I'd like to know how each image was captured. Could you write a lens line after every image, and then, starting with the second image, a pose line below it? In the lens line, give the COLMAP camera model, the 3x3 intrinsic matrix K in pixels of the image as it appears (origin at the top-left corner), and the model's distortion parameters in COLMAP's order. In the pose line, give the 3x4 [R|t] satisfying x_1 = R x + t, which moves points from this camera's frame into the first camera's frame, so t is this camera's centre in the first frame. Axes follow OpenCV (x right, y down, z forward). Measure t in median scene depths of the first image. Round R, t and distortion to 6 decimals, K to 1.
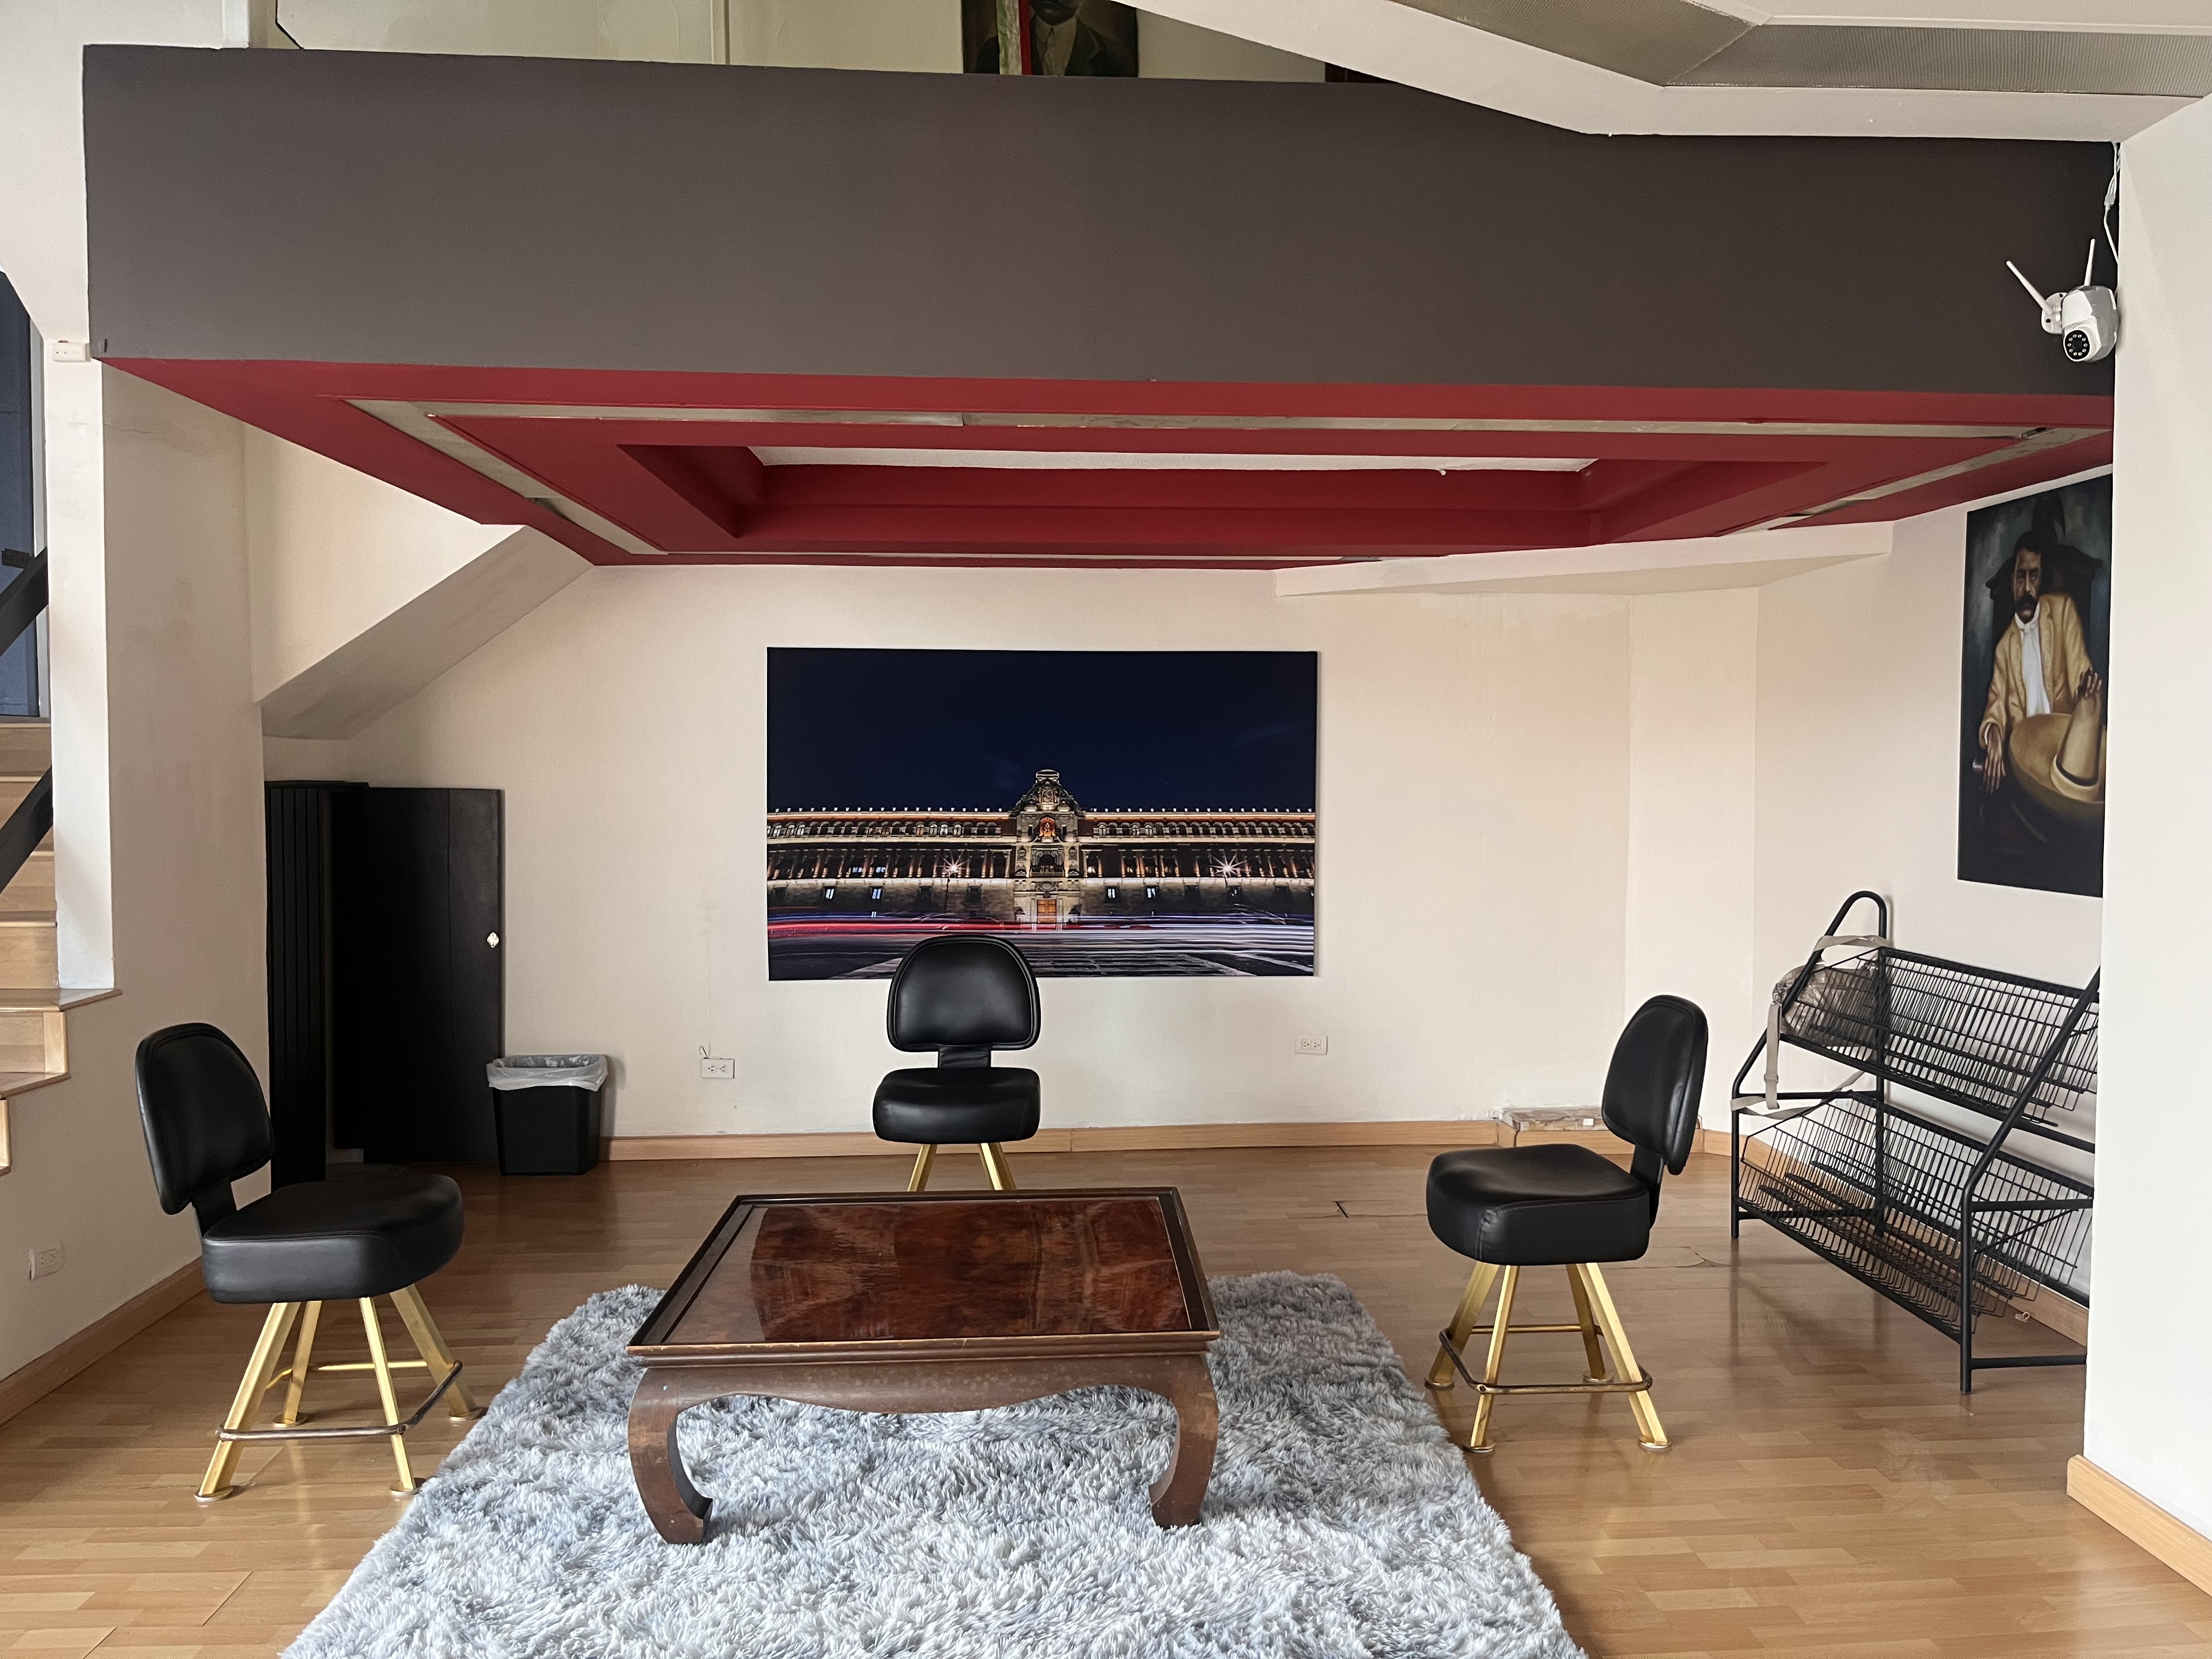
lens RADIAL K [[1663.1, 0, 1123.3], [0, 1663.1, 817.7], [0, 0, 1]] dist [0.059400, -0.094130]
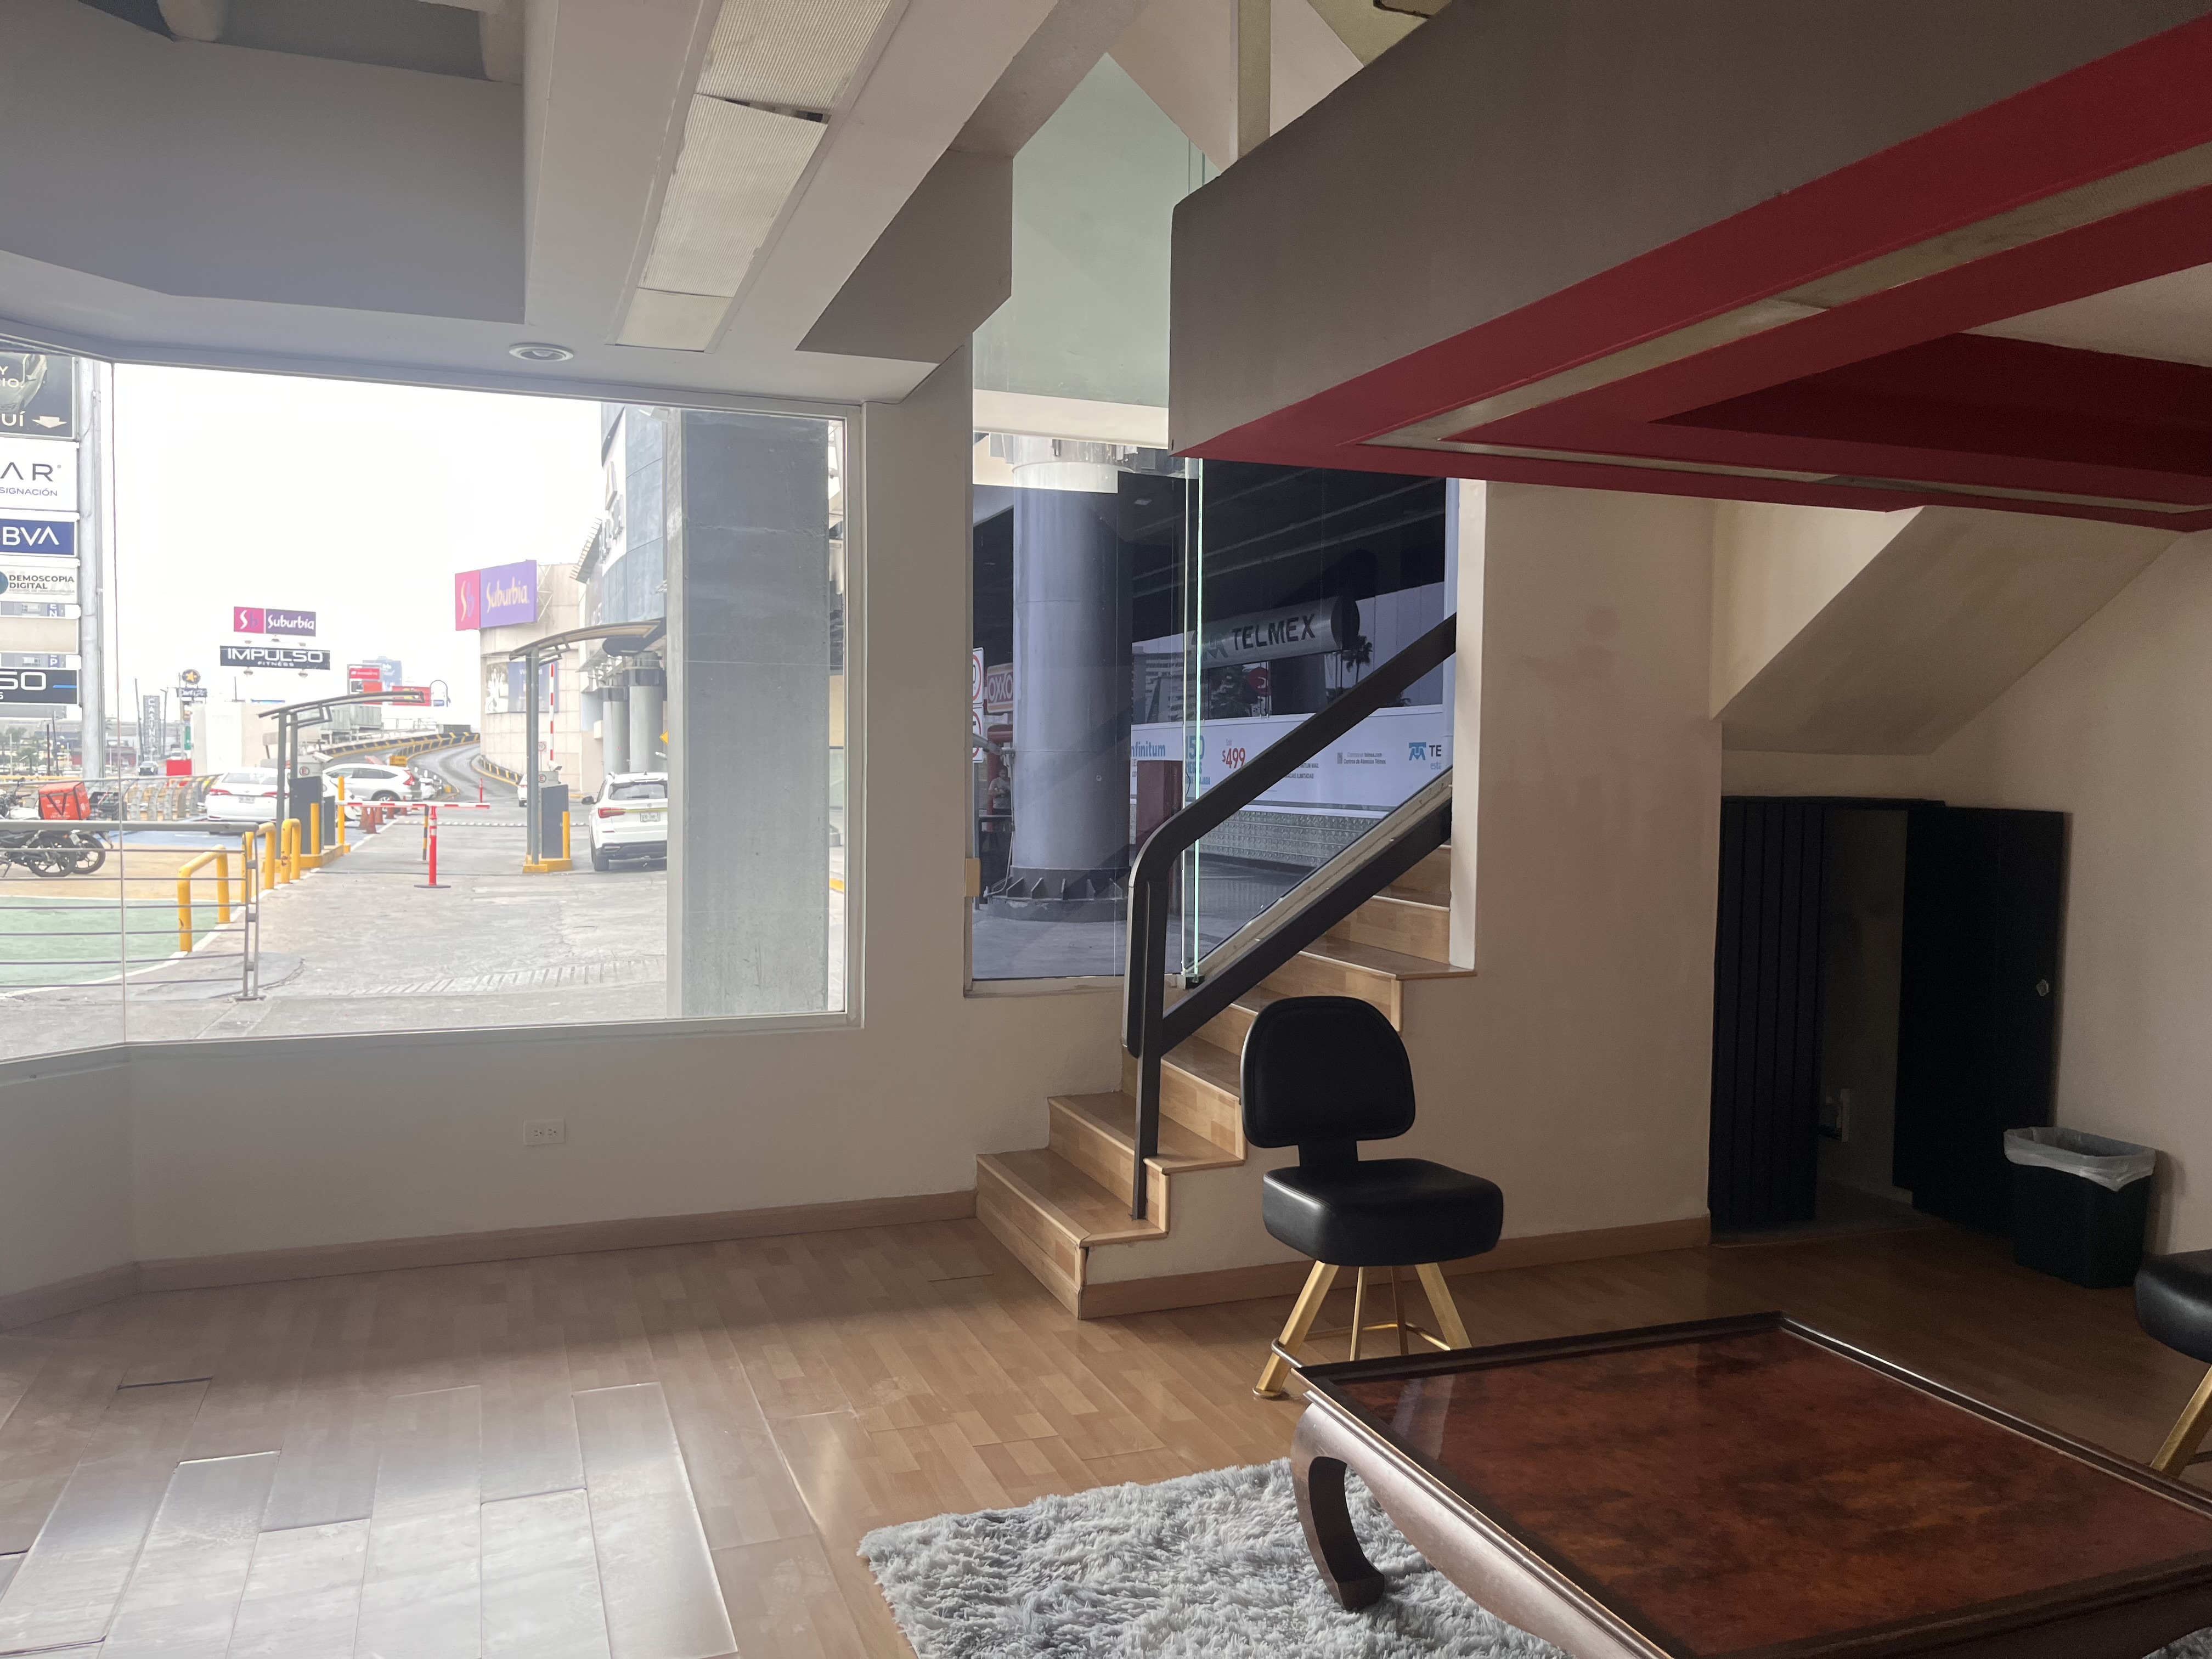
lens RADIAL K [[1663.1, 0, 1123.3], [0, 1663.1, 817.7], [0, 0, 1]] dist [0.059400, -0.094130]
pose [[0.298496, 0.031622, -0.953887, 0.350707], [-0.042416, 0.998903, 0.019841, -0.012779], [0.953468, 0.034538, 0.299509, 0.348945]]
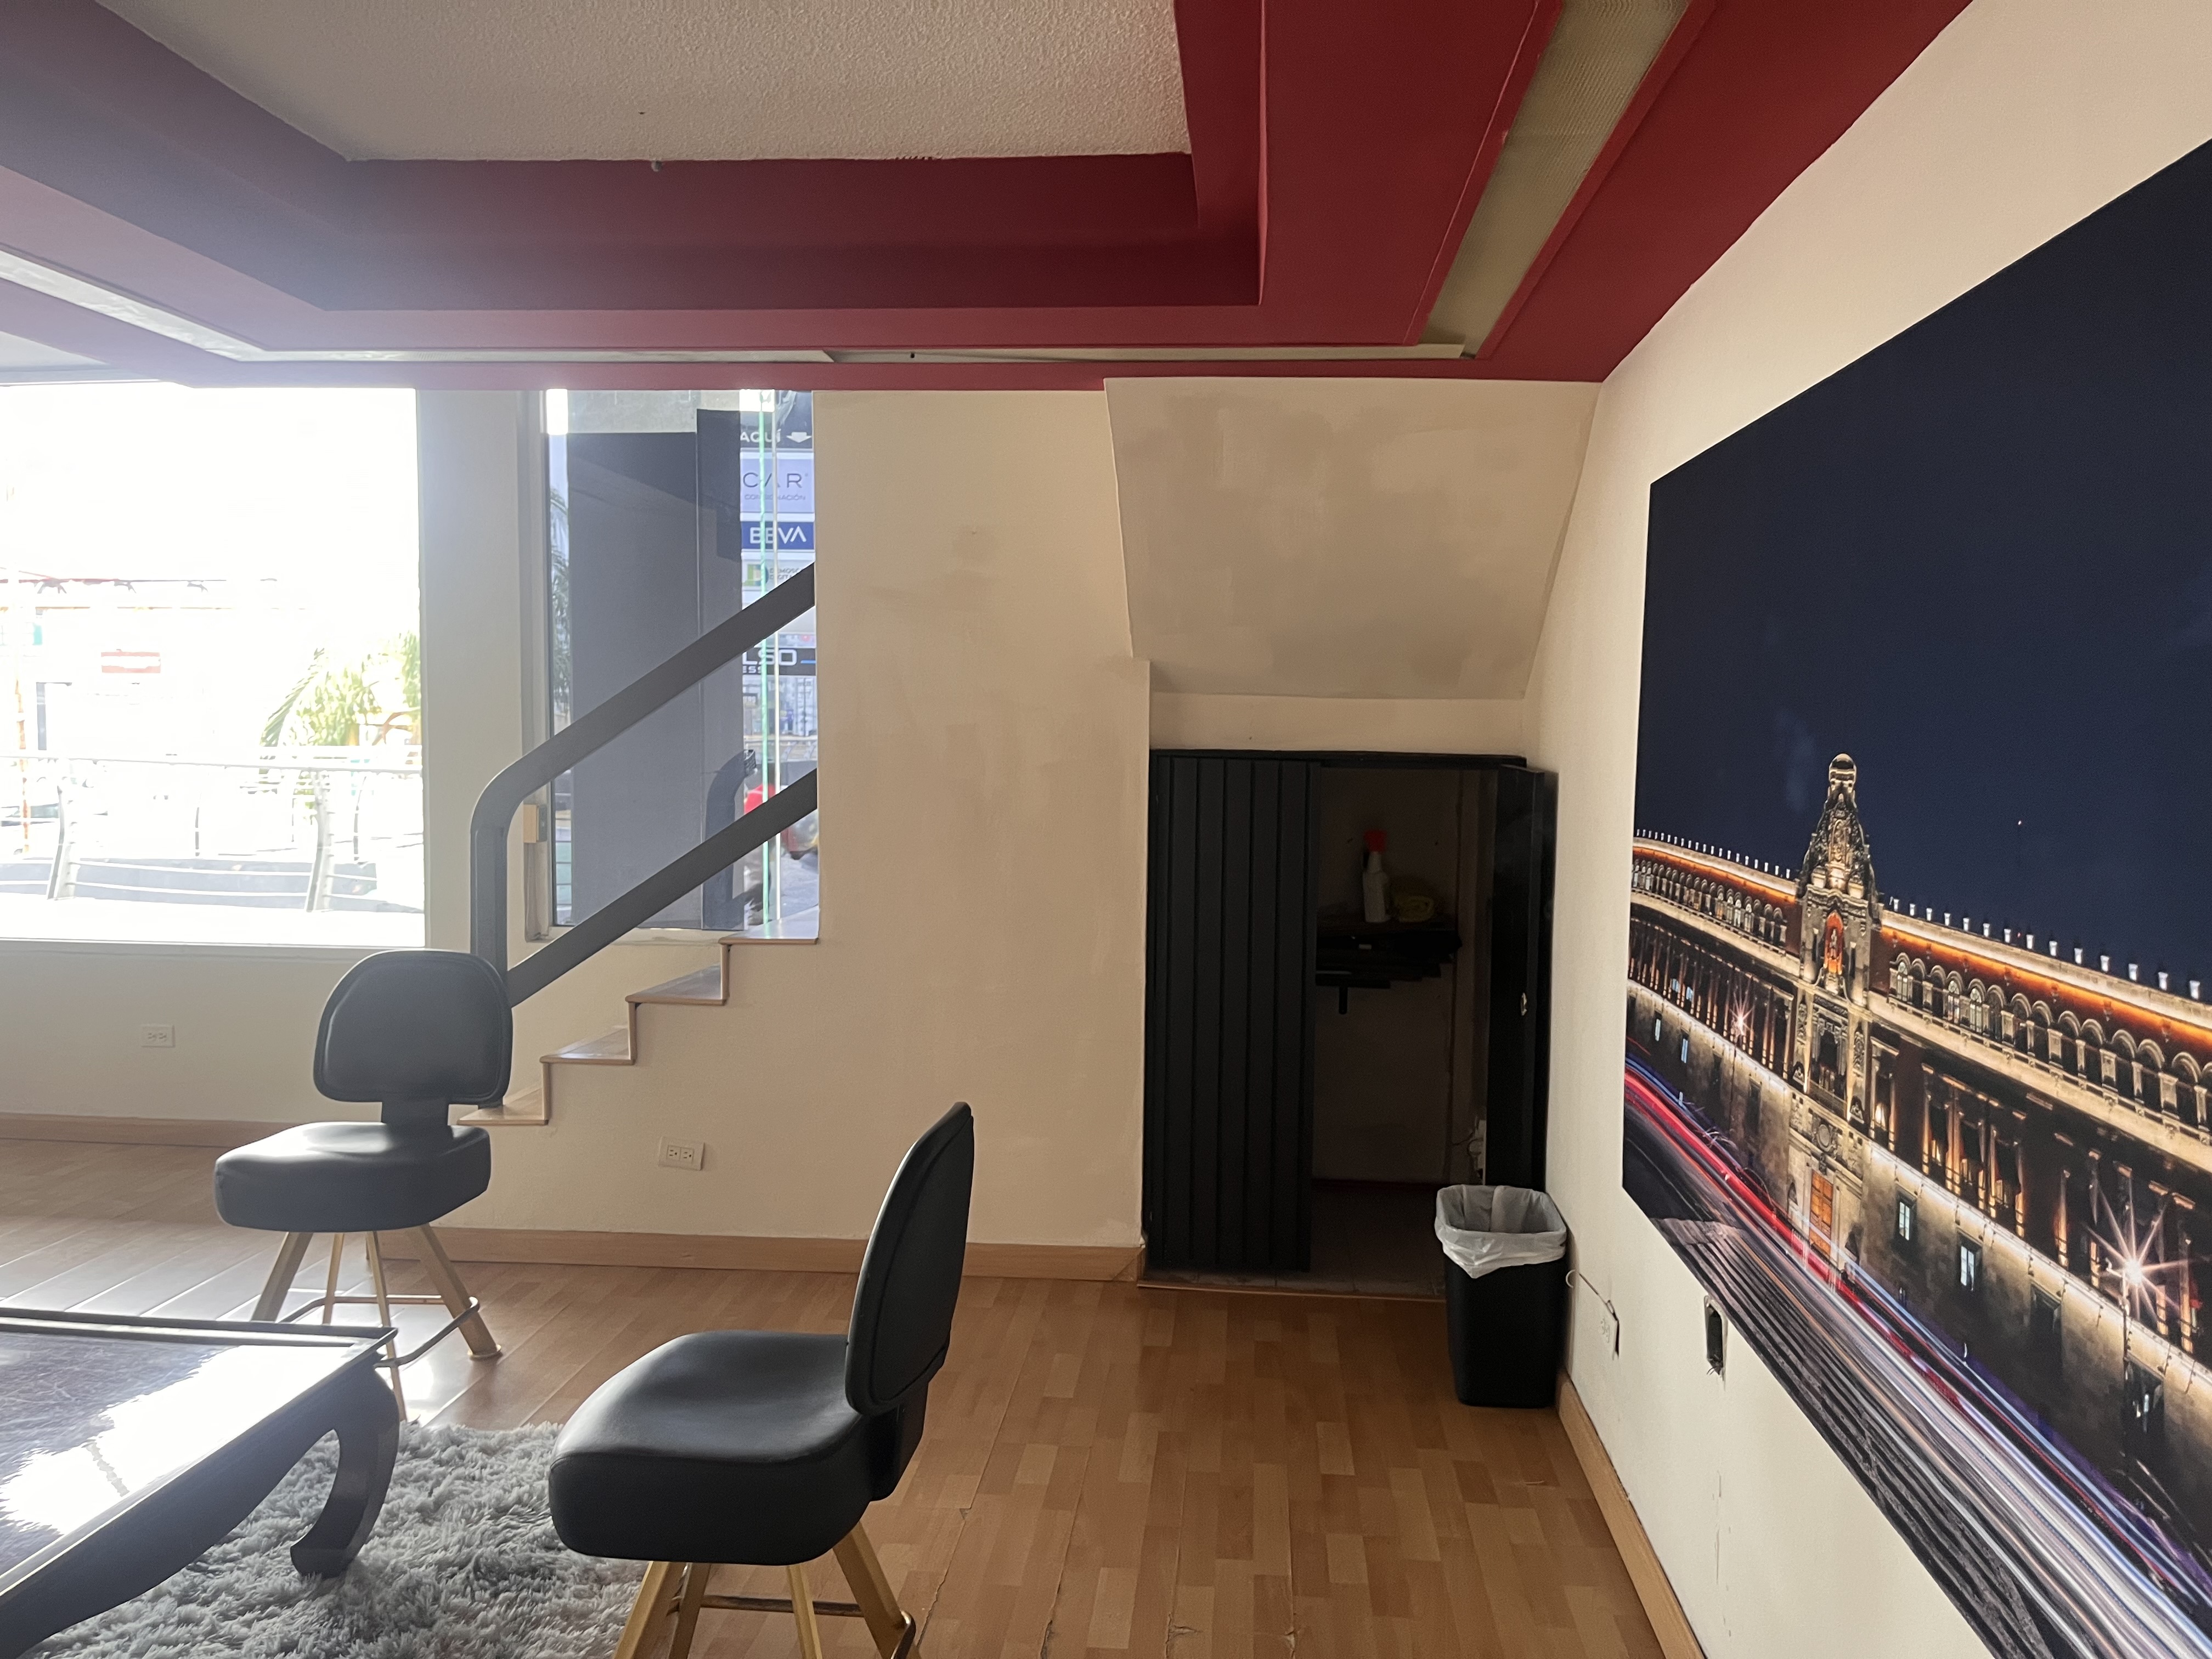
lens RADIAL K [[1663.1, 0, 1123.3], [0, 1663.1, 817.7], [0, 0, 1]] dist [0.059400, -0.094130]
pose [[-0.126907, 0.052548, -0.990522, 0.329475], [-0.047918, 0.997105, 0.059037, -0.035230], [0.990756, 0.054956, -0.124022, 1.093994]]
